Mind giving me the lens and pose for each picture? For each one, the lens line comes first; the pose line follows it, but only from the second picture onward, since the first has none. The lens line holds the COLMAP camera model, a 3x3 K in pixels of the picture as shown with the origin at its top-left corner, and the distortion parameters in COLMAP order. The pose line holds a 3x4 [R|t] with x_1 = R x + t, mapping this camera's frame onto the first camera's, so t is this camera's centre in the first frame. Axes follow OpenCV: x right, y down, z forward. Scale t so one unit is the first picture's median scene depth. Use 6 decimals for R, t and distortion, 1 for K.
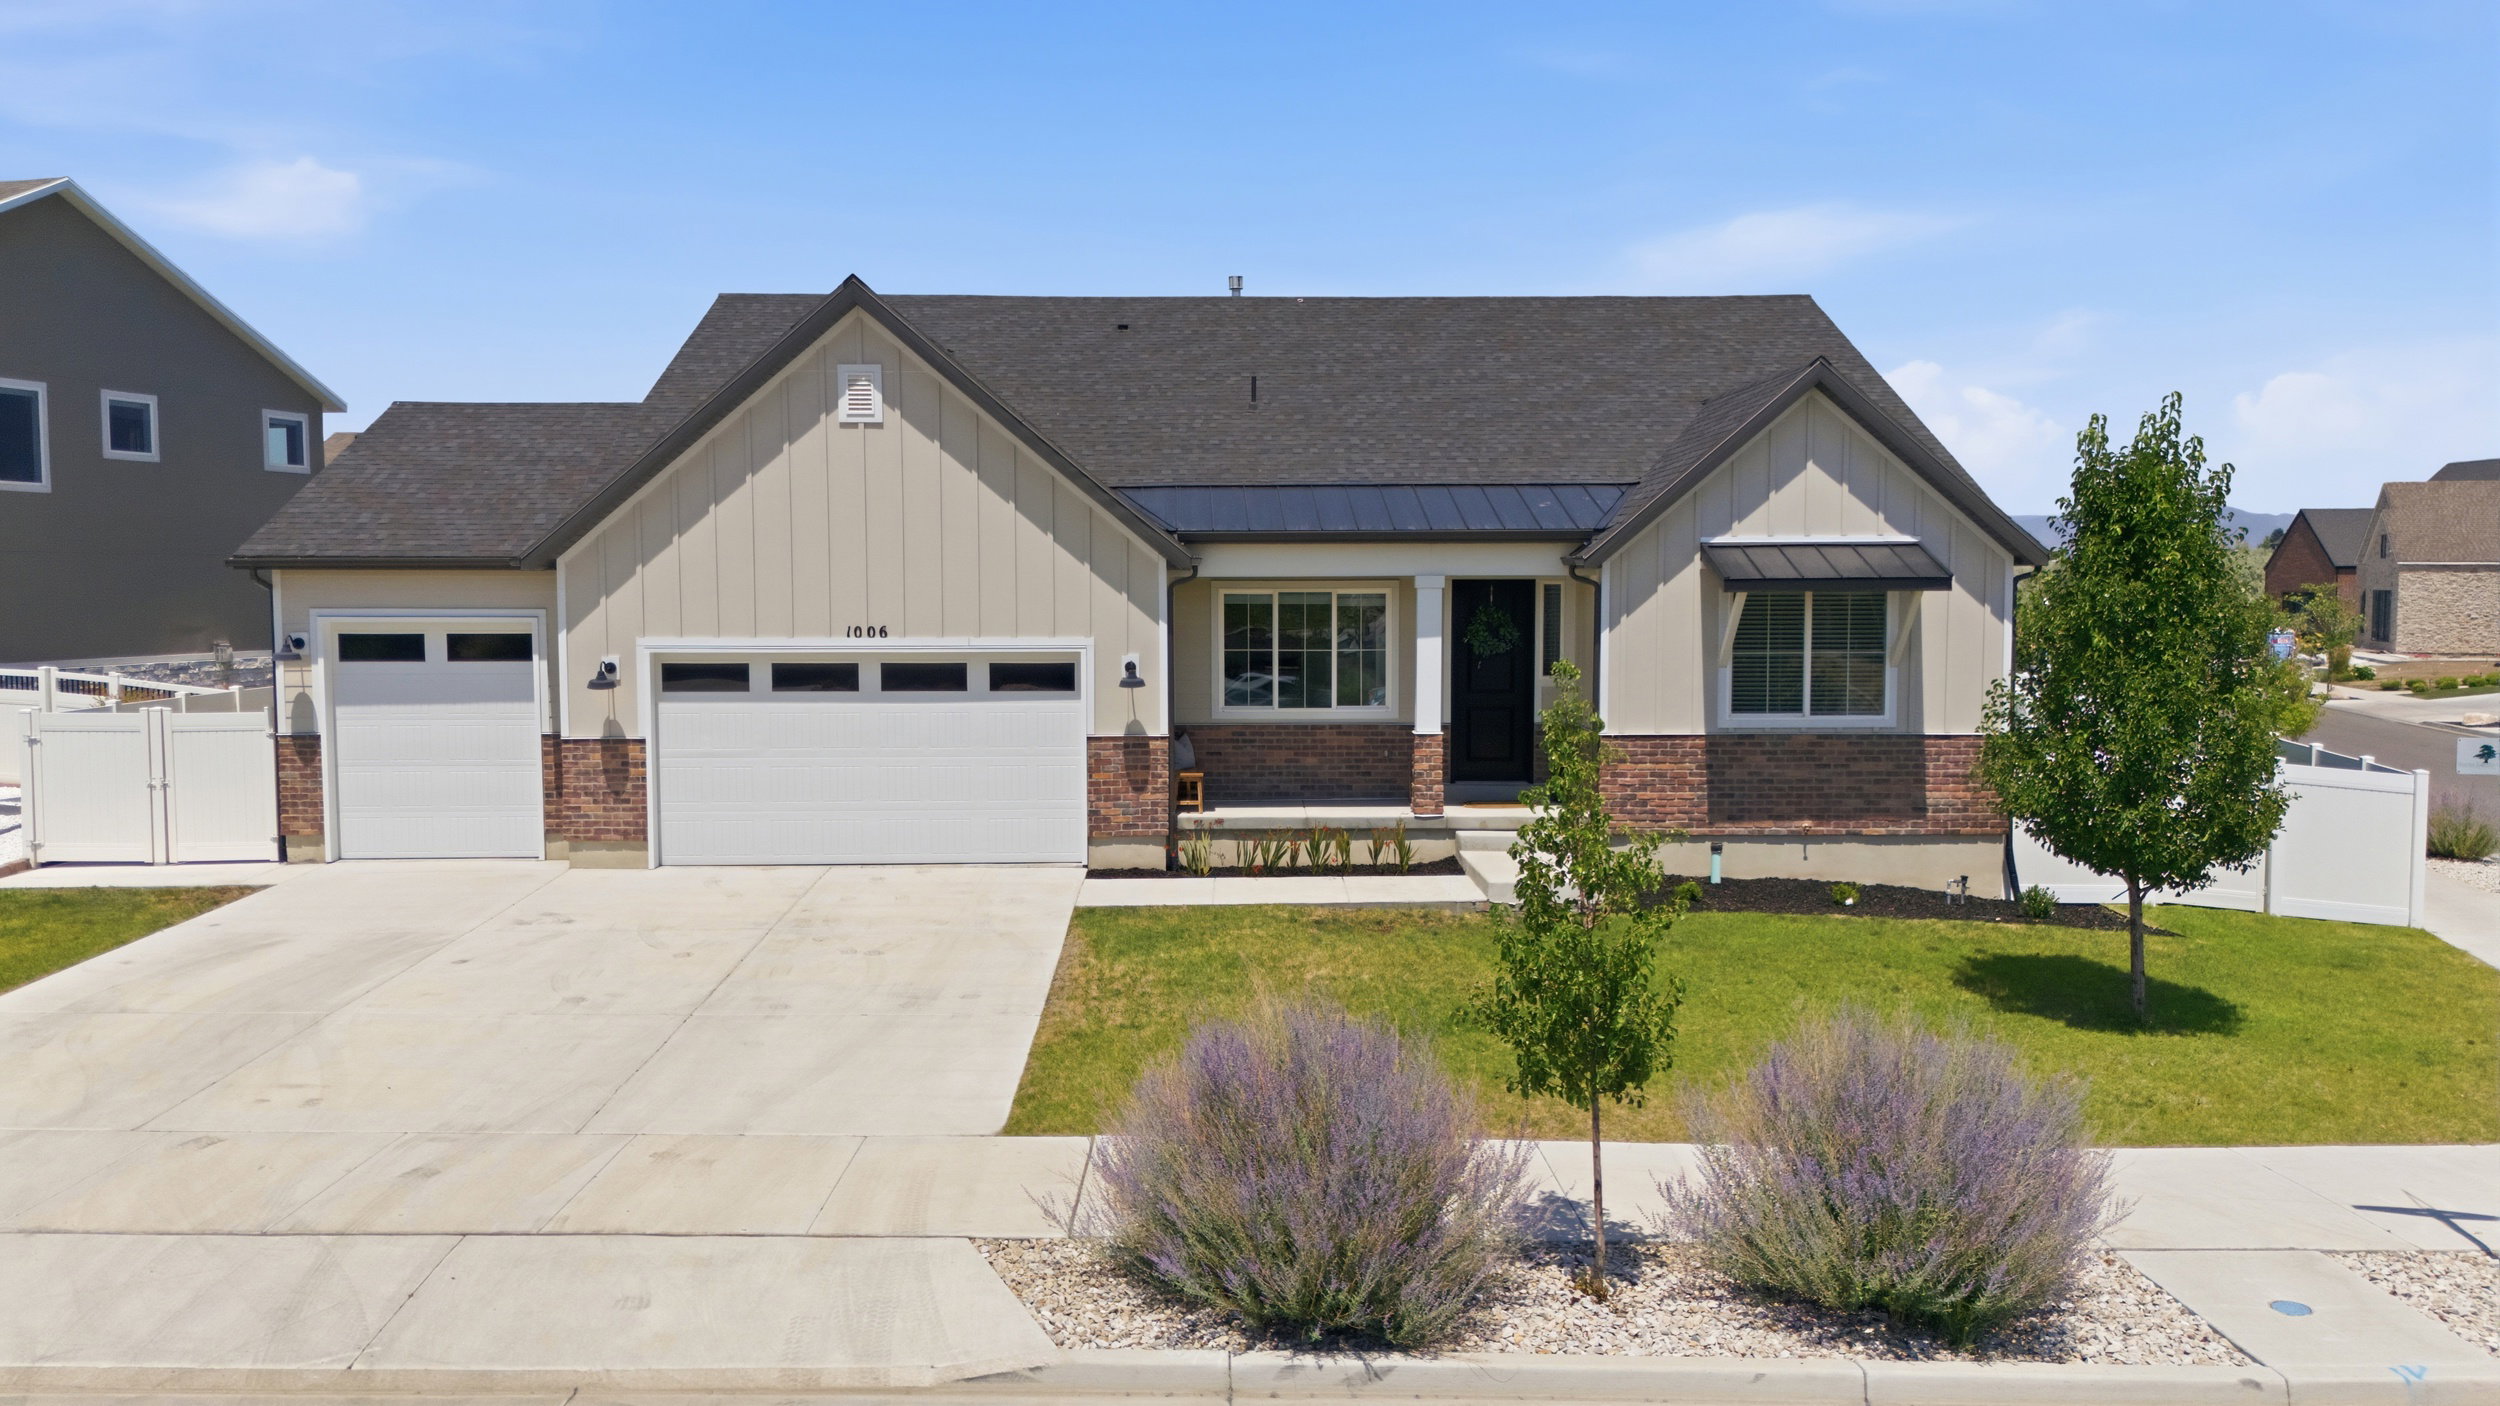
lens RADIAL K [[1879.5, 0, 1249.1], [0, 1879.5, 657.5], [0, 0, 1]] dist [-0.003338, -0.002779]
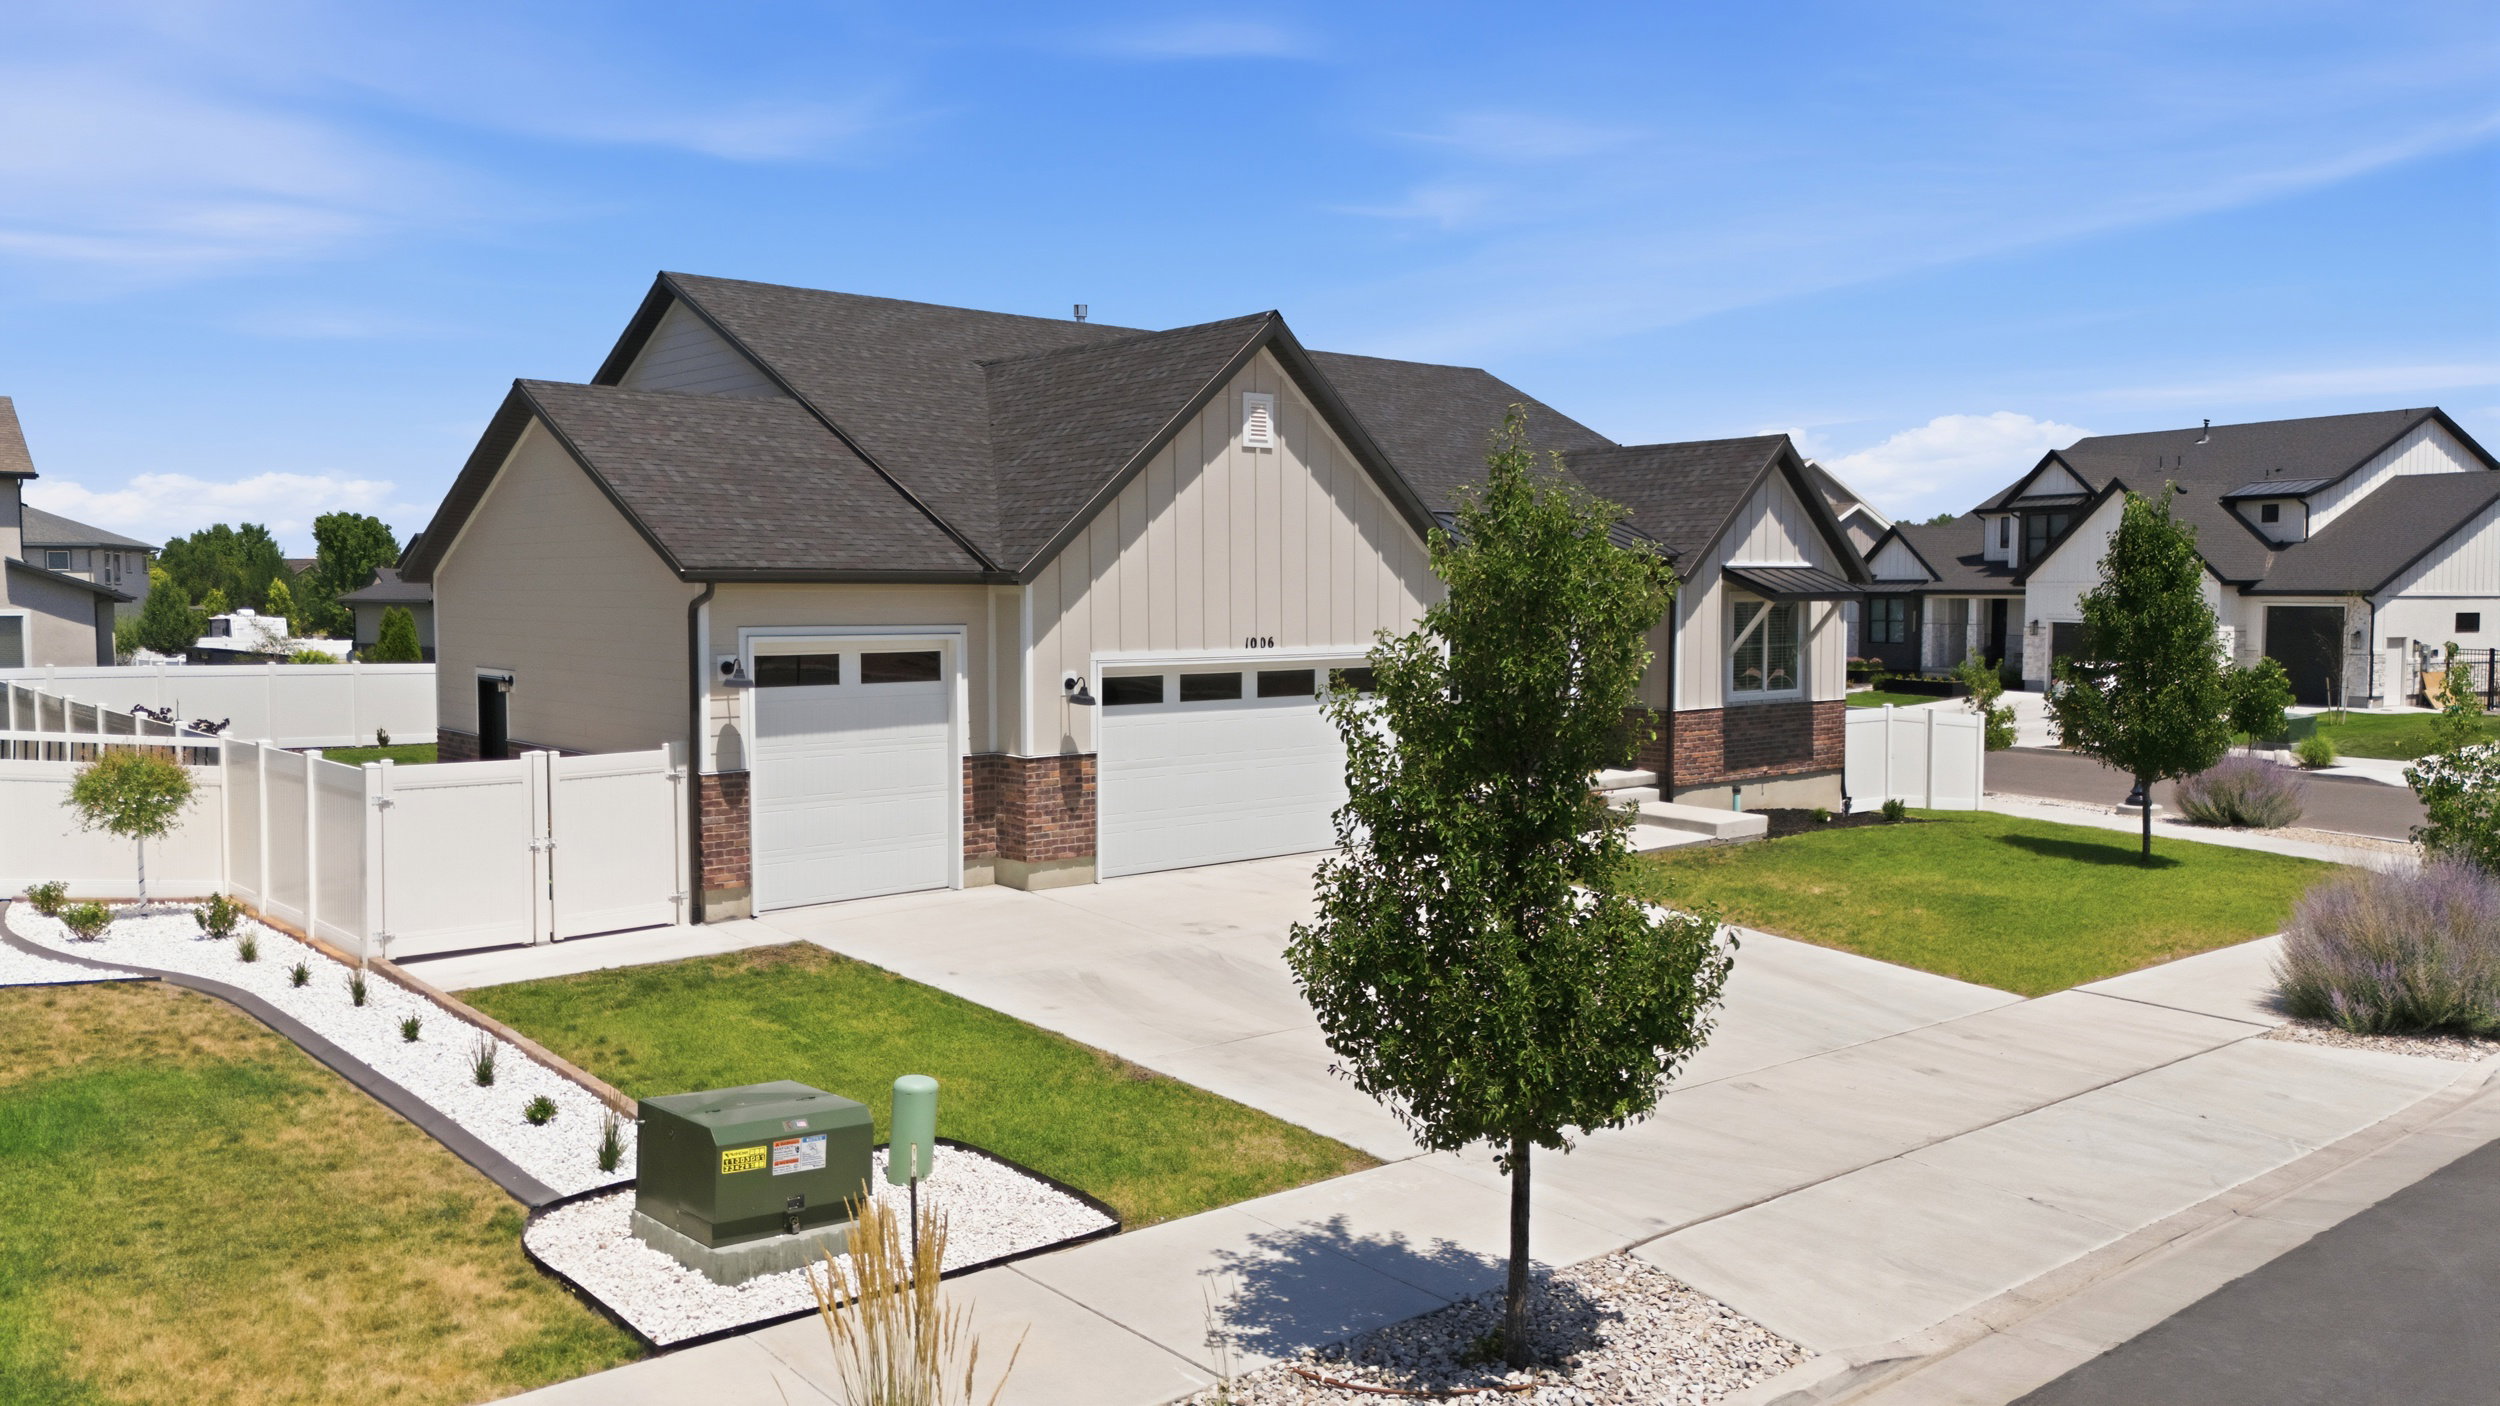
lens RADIAL K [[1881.5, 0, 1250.0], [0, 1881.5, 703.0], [0, 0, 1]] dist [0.009120, 0.003314]
pose [[0.763118, -0.038130, 0.645133, -0.896138], [0.027860, 0.999271, 0.026107, -0.007465], [-0.645658, -0.001949, 0.763624, 0.180370]]
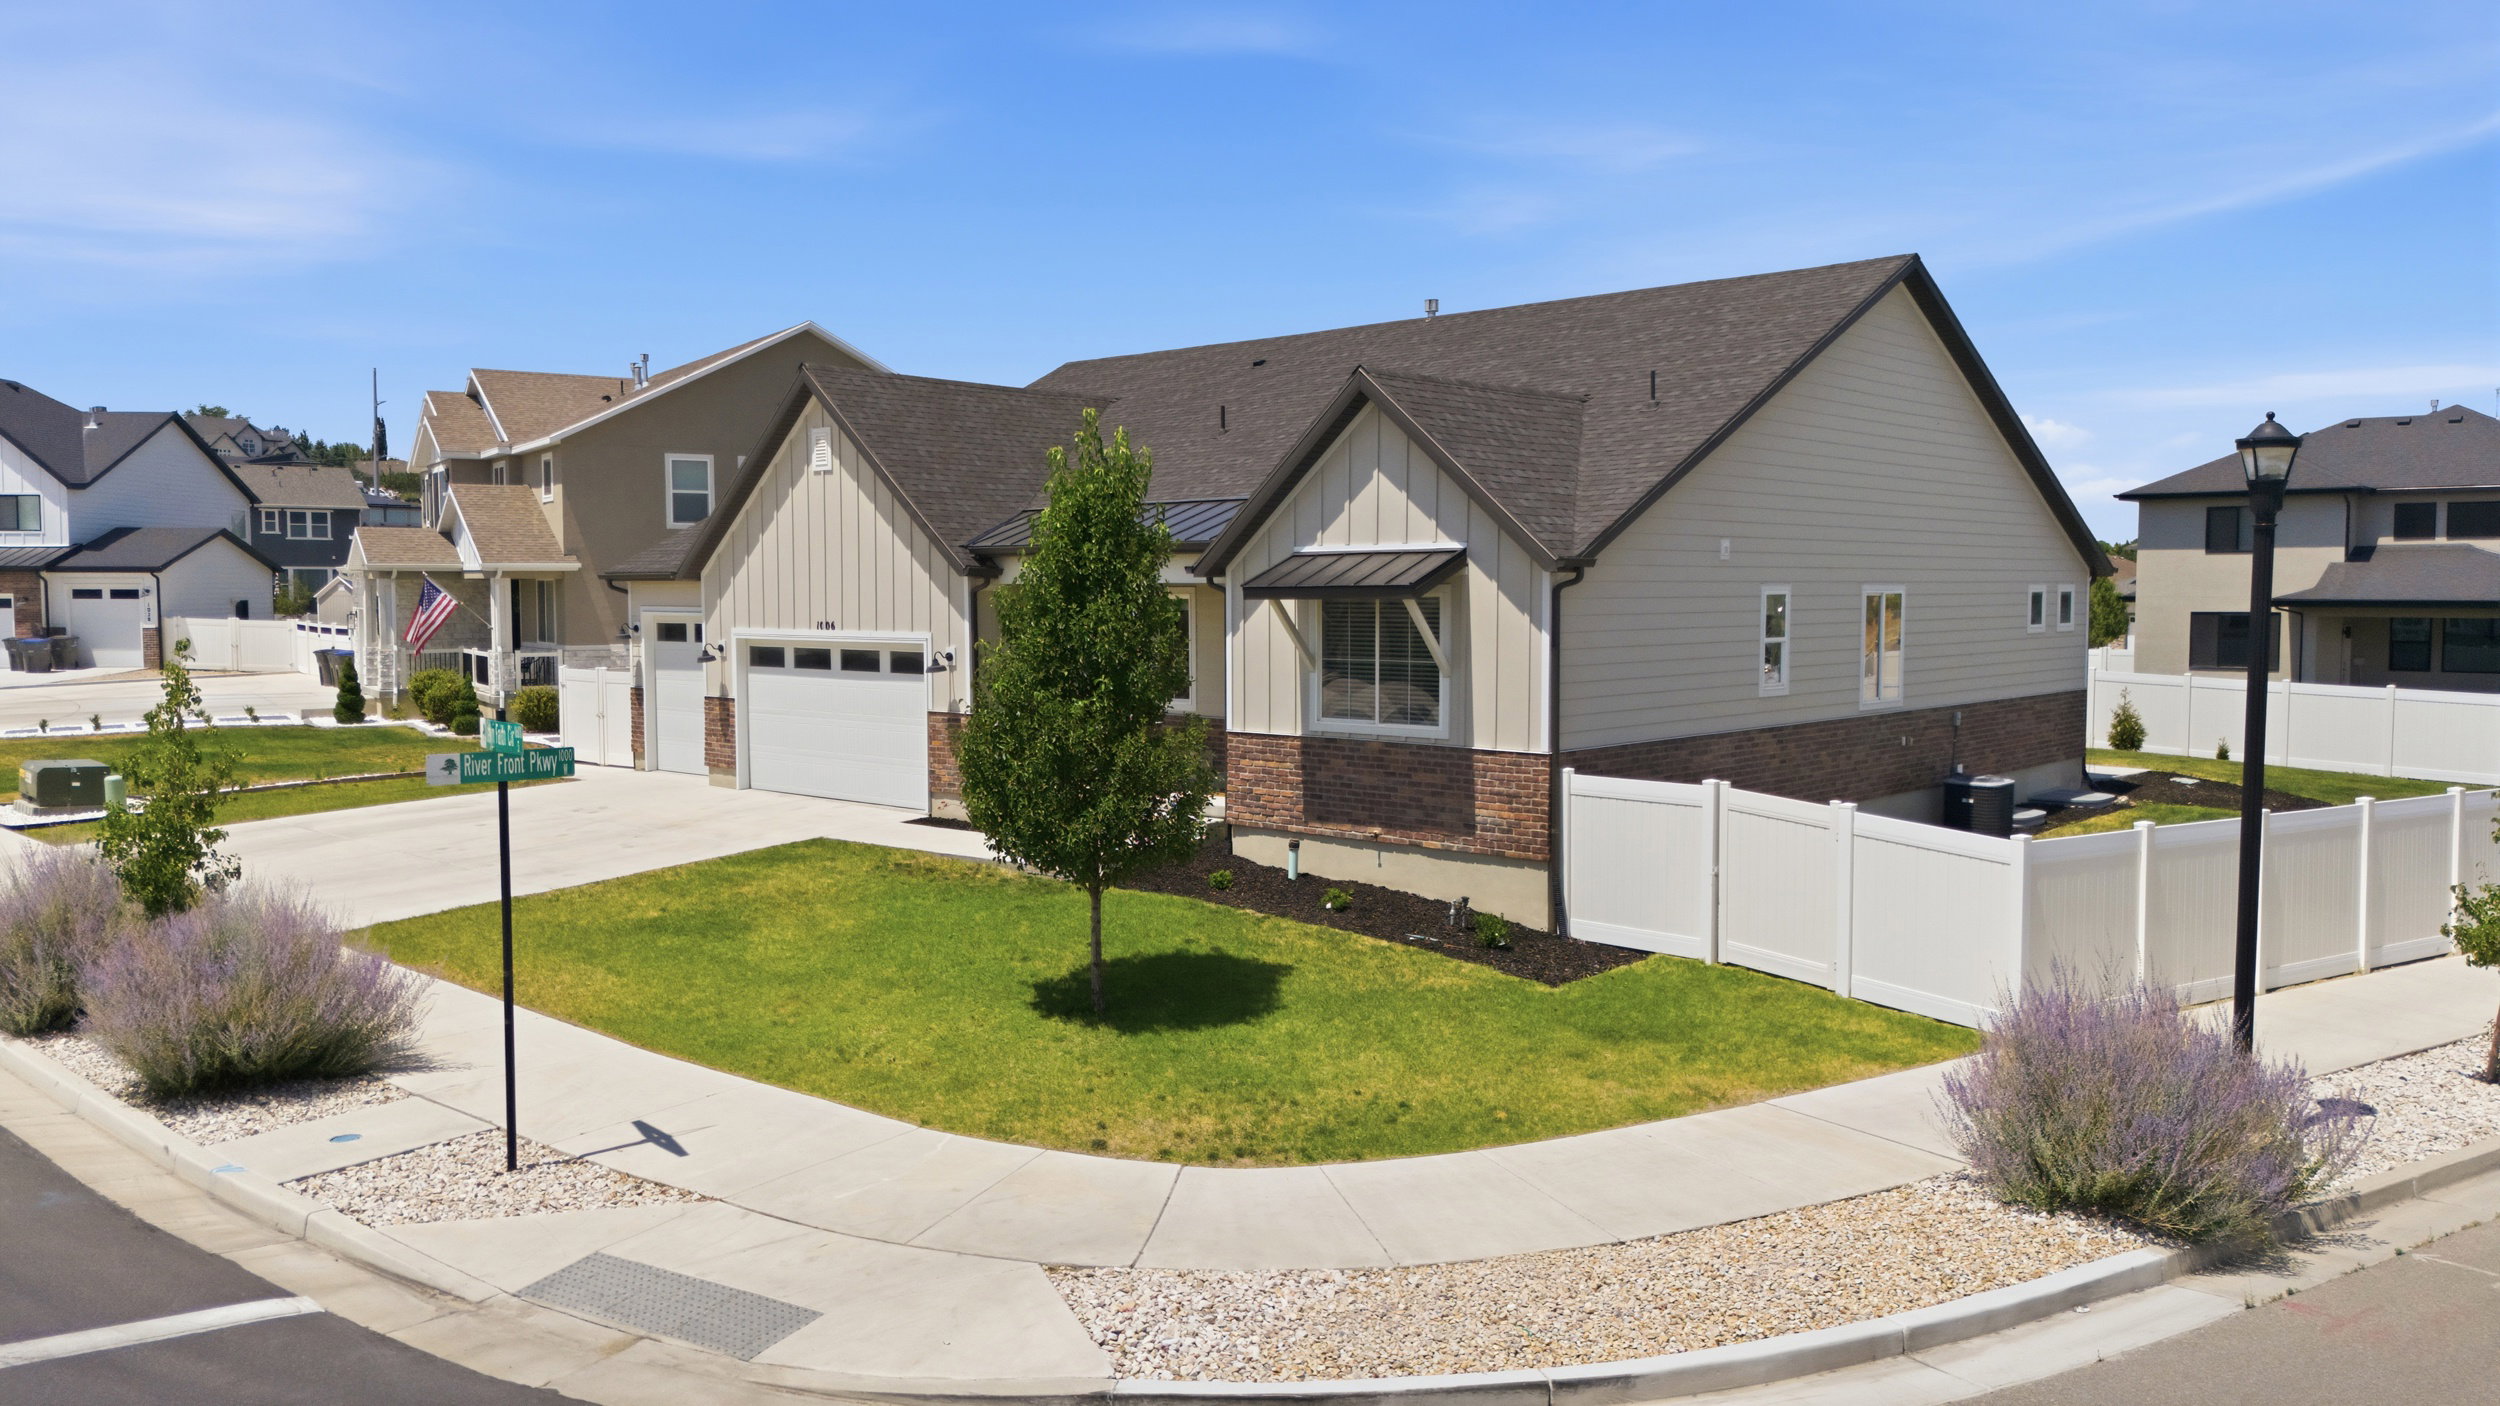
lens RADIAL K [[1881.5, 0, 1250.0], [0, 1881.5, 703.0], [0, 0, 1]] dist [0.009120, 0.003314]
pose [[0.731597, 0.042226, -0.680428, 0.930339], [-0.025109, 0.999072, 0.035004, -0.013291], [0.681274, -0.008523, 0.731978, 0.217574]]
